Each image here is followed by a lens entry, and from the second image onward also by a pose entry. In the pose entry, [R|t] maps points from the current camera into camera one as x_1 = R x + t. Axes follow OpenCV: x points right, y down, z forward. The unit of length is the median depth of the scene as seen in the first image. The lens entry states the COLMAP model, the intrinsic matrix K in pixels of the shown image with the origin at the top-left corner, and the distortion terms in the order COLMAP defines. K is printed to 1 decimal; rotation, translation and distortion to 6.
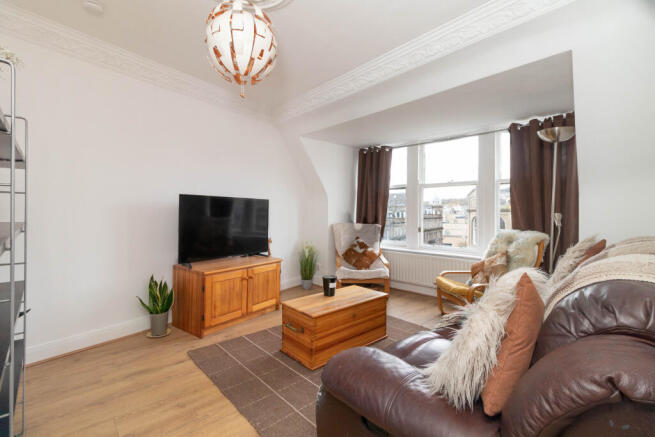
lens RADIAL K [[301.8, 0, 324.8], [0, 301.8, 216.8], [0, 0, 1]] dist [0.005900, -0.001154]
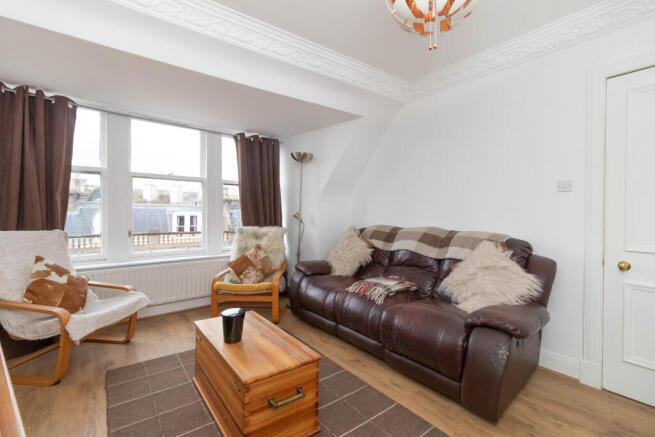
lens RADIAL K [[301.8, 0, 325.7], [0, 301.8, 217.1], [0, 0, 1]] dist [0.005900, -0.001154]
pose [[0.071307, -0.024469, 0.997154, -0.395567], [-0.002996, 0.999689, 0.024745, -0.016660], [-0.997450, -0.004752, 0.071212, 0.479560]]
